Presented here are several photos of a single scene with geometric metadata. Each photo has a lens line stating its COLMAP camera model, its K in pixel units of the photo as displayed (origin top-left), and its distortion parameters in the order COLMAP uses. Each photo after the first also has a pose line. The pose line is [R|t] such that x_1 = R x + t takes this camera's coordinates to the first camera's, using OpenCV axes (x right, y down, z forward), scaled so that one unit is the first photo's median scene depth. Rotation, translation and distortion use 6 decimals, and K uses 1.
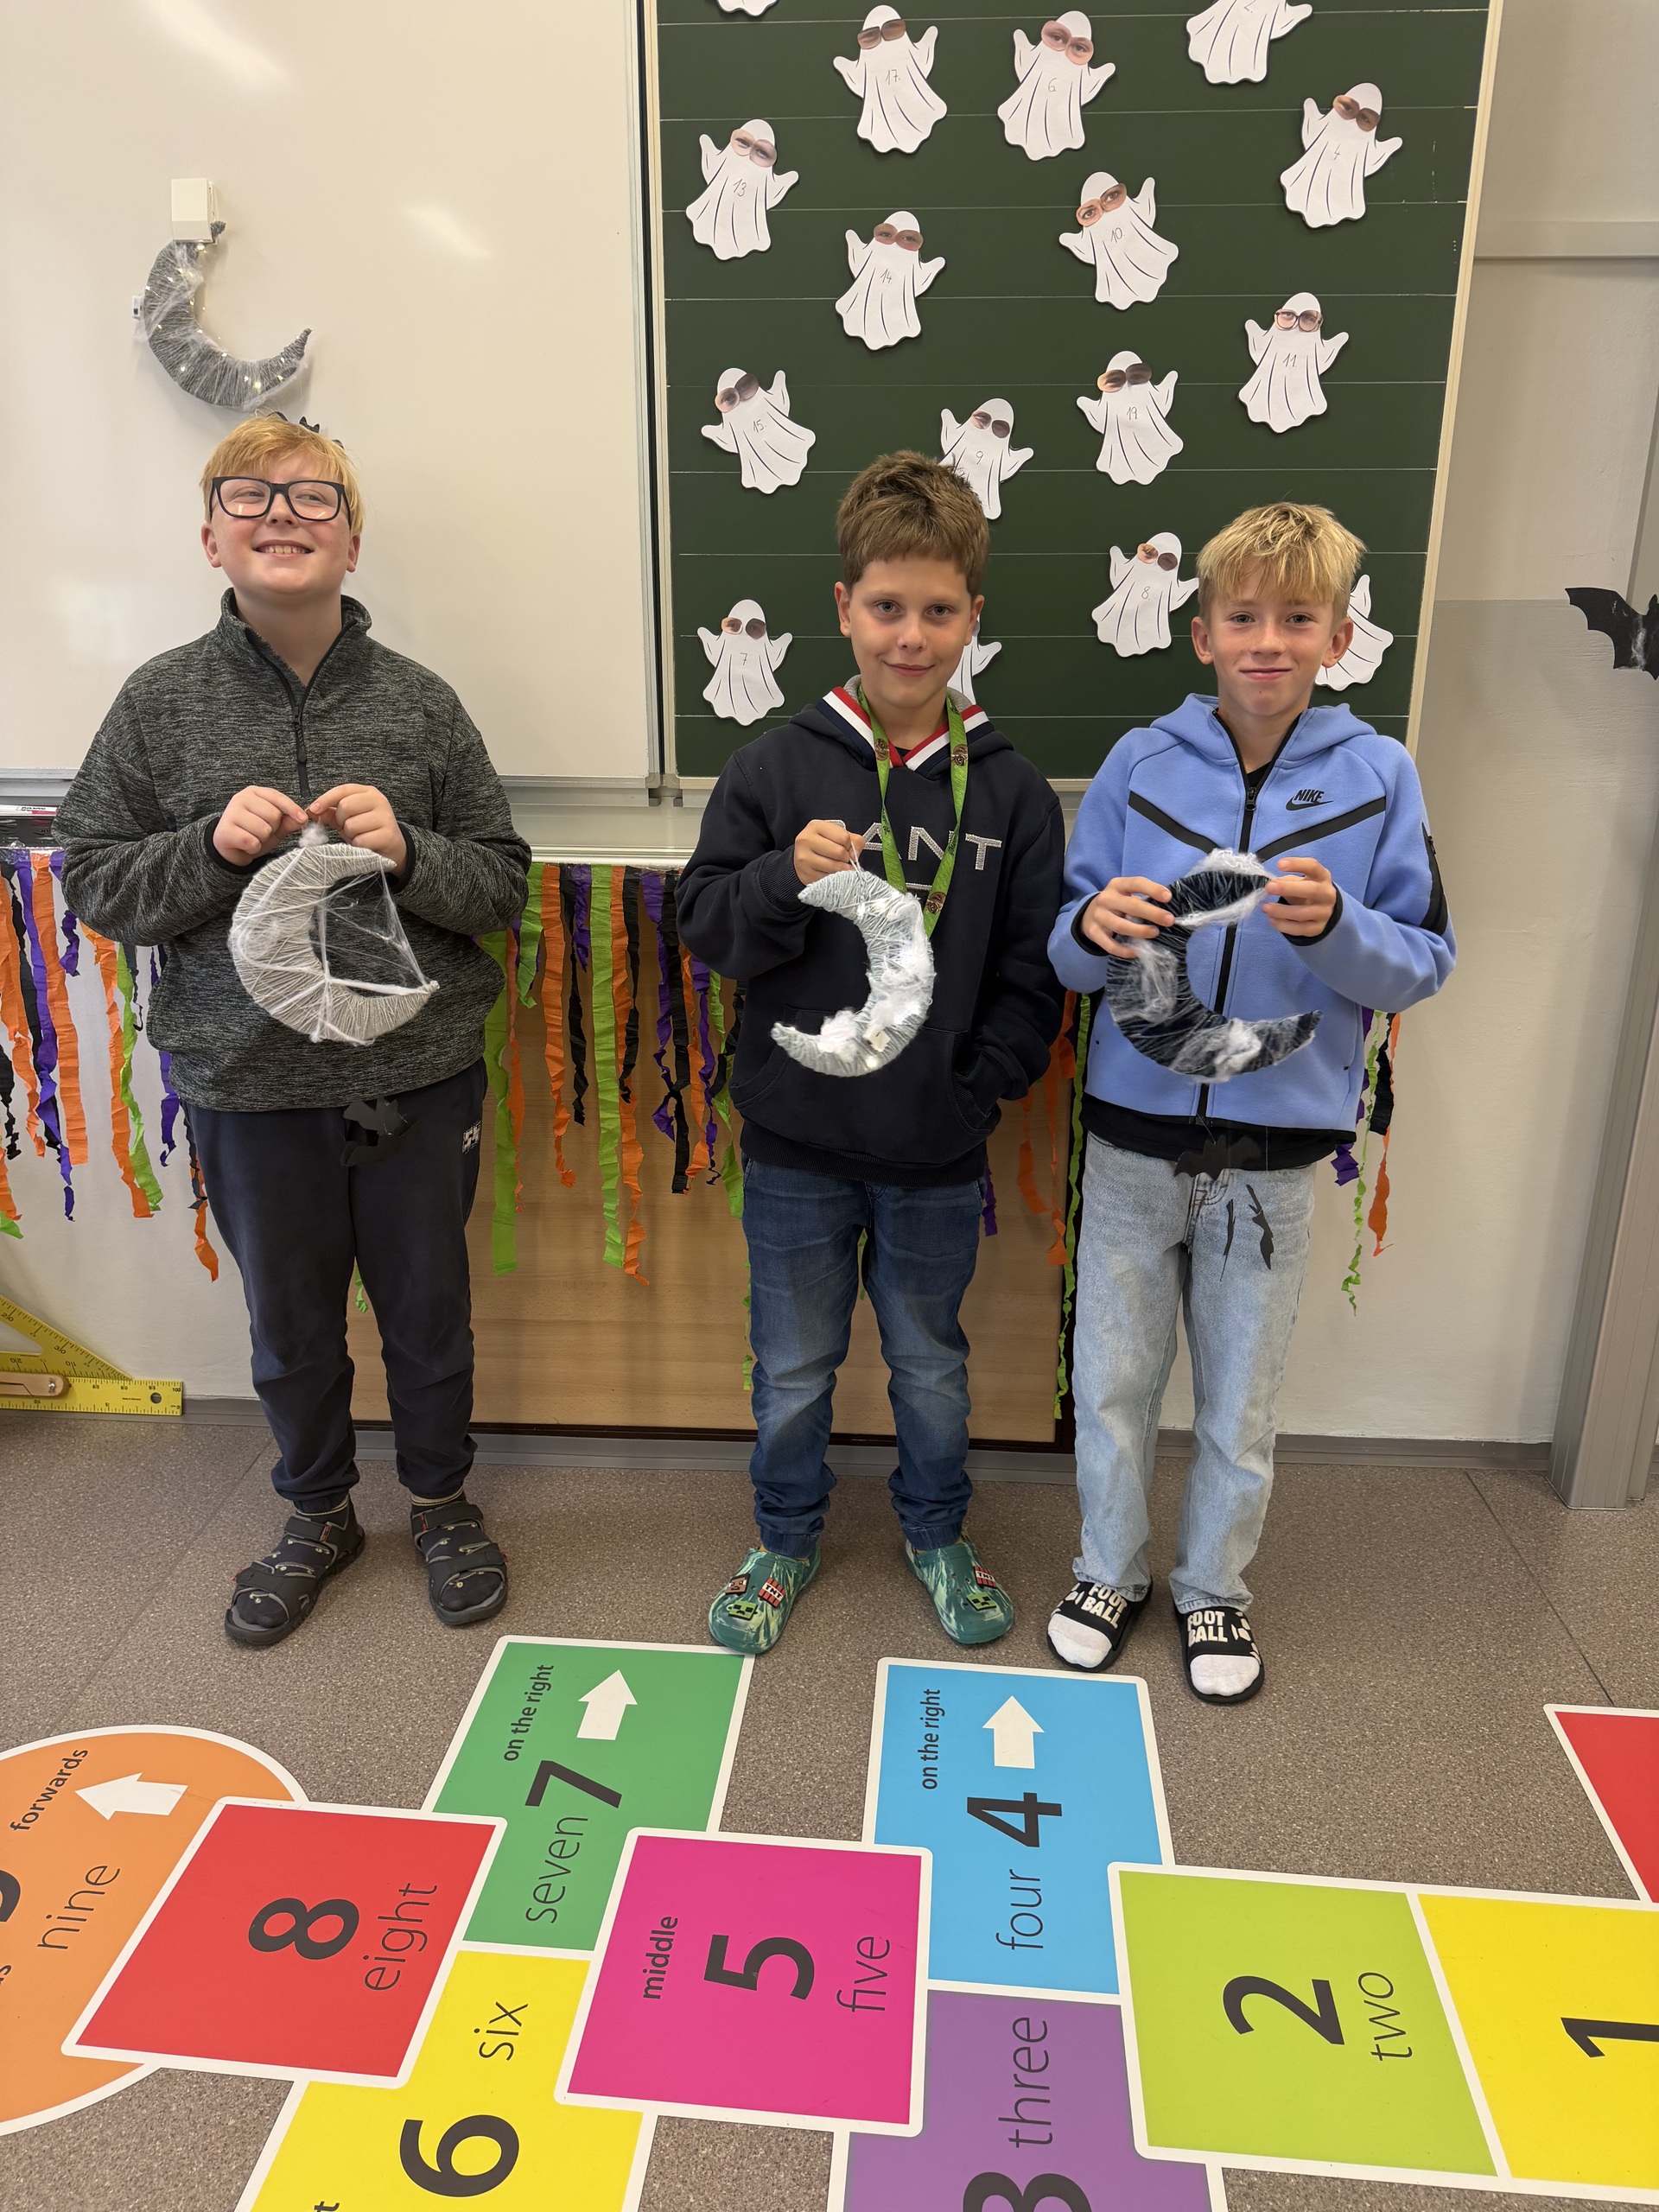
lens RADIAL K [[1551.3, 0, 829.2], [0, 1551.3, 1113.7], [0, 0, 1]] dist [0.009472, -0.018584]
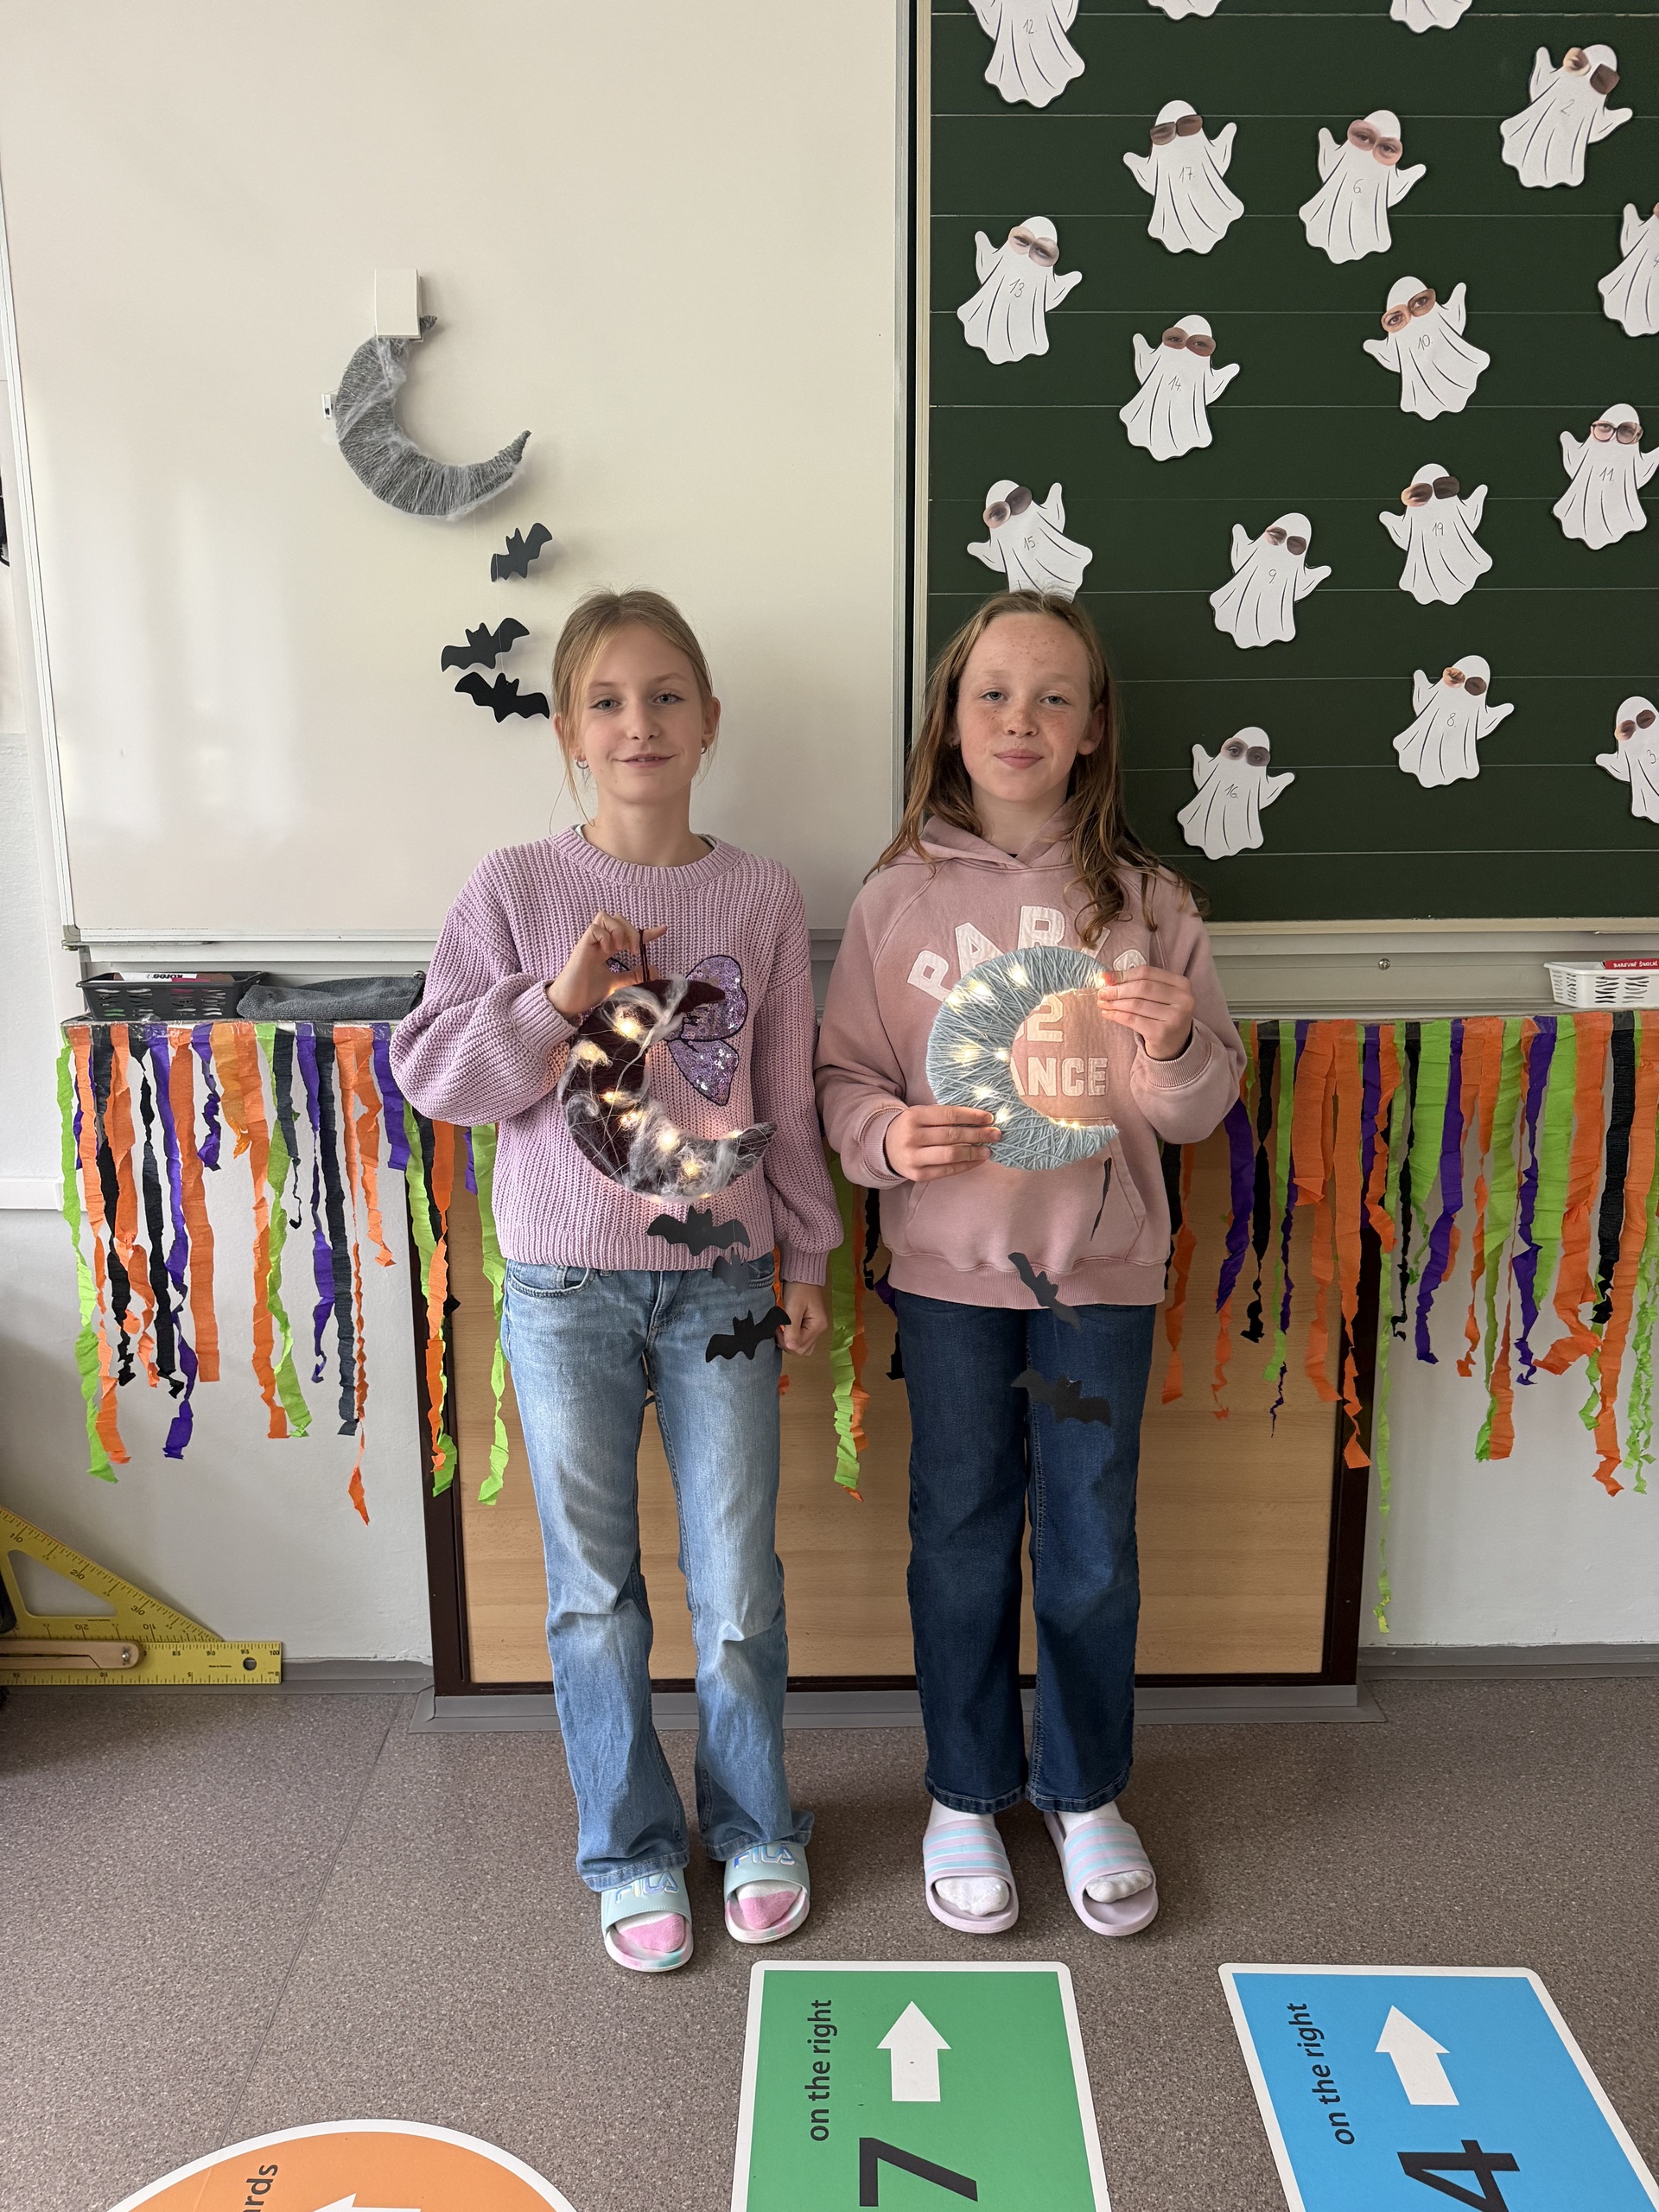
lens RADIAL K [[1551.3, 0, 829.2], [0, 1551.3, 1110.3], [0, 0, 1]] dist [0.009472, -0.018584]
pose [[0.996952, -0.024266, 0.074146, -0.241262], [0.031644, 0.994483, -0.100009, -0.029380], [-0.071310, 0.102051, 0.992220, 0.151184]]
